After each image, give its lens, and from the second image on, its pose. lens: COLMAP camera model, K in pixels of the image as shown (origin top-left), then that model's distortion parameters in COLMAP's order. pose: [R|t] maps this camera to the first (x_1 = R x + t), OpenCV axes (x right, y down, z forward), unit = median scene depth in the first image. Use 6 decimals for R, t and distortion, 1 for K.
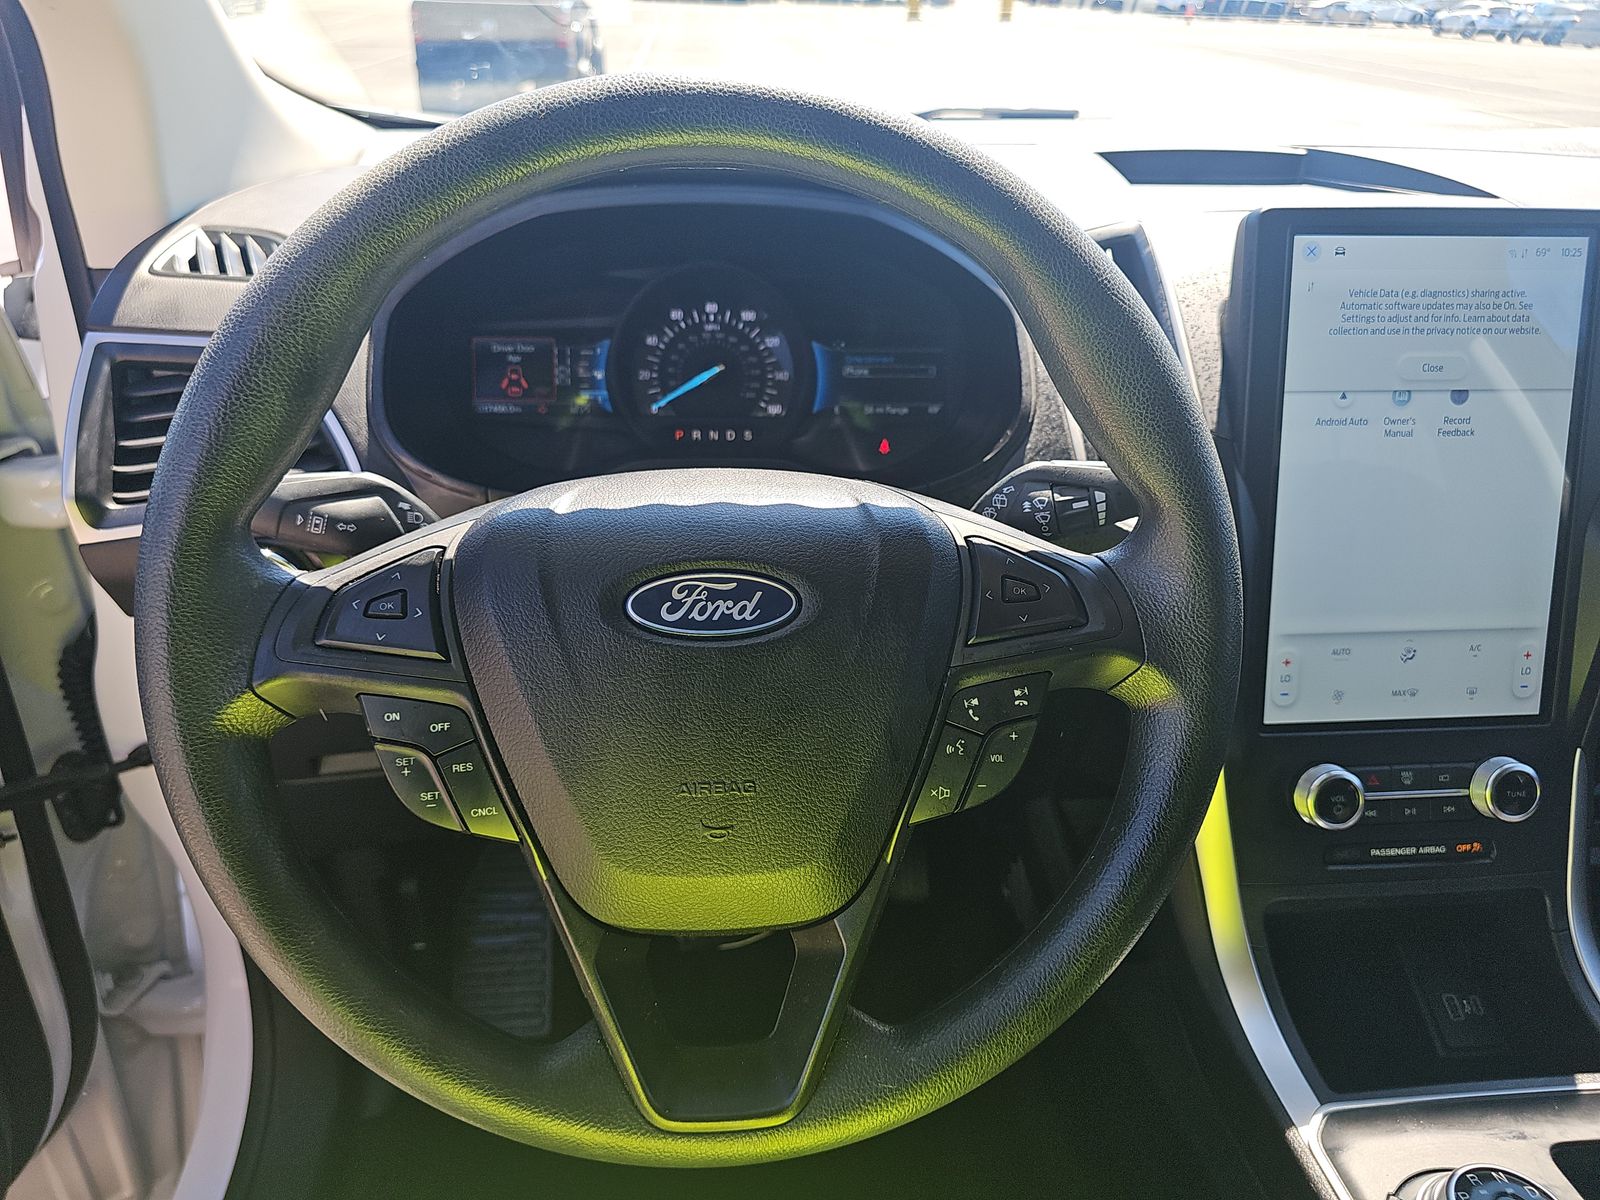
lens RADIAL K [[1050.6, 0, 806.3], [0, 1050.6, 607.4], [0, 0, 1]] dist [0.020726, 0.001277]
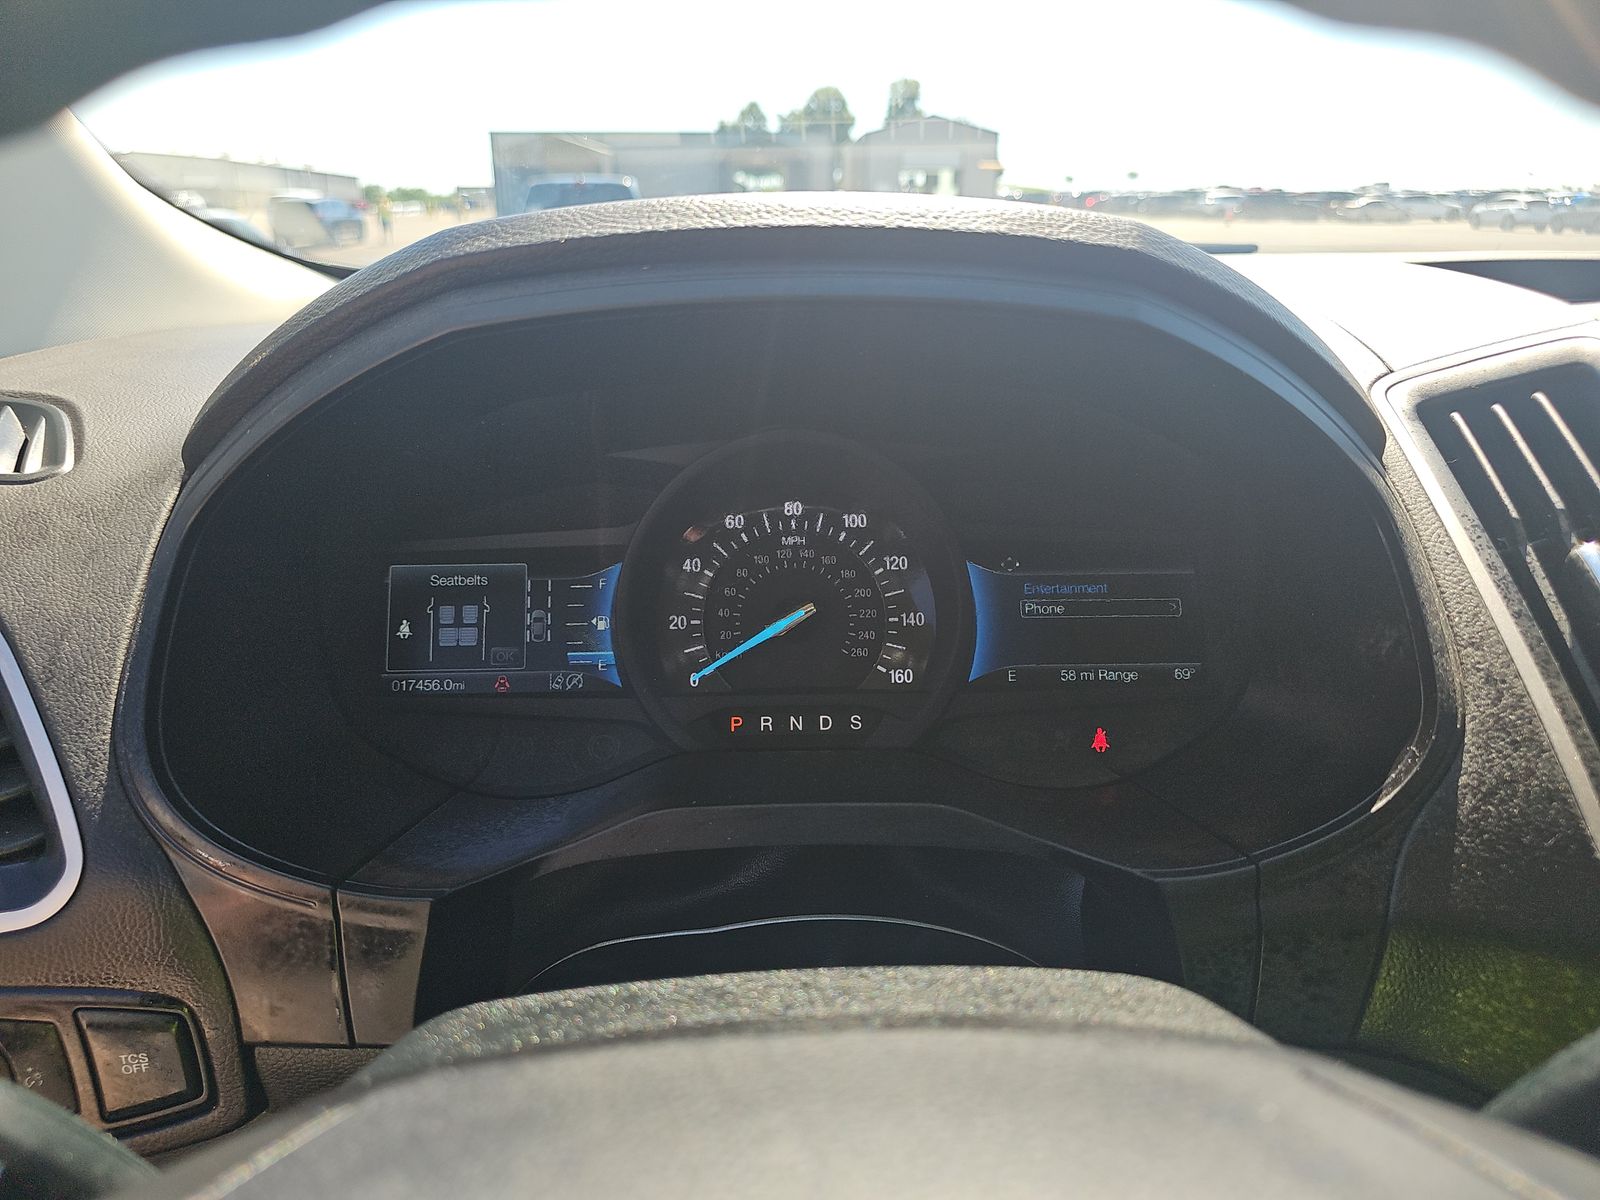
lens RADIAL K [[1050.6, 0, 796.0], [0, 1050.6, 599.4], [0, 0, 1]] dist [0.020726, 0.001277]
pose [[0.997504, -0.013585, -0.069285, -0.047935], [0.001180, 0.984386, -0.176022, -0.130046], [0.070594, 0.175501, 0.981945, 0.428316]]
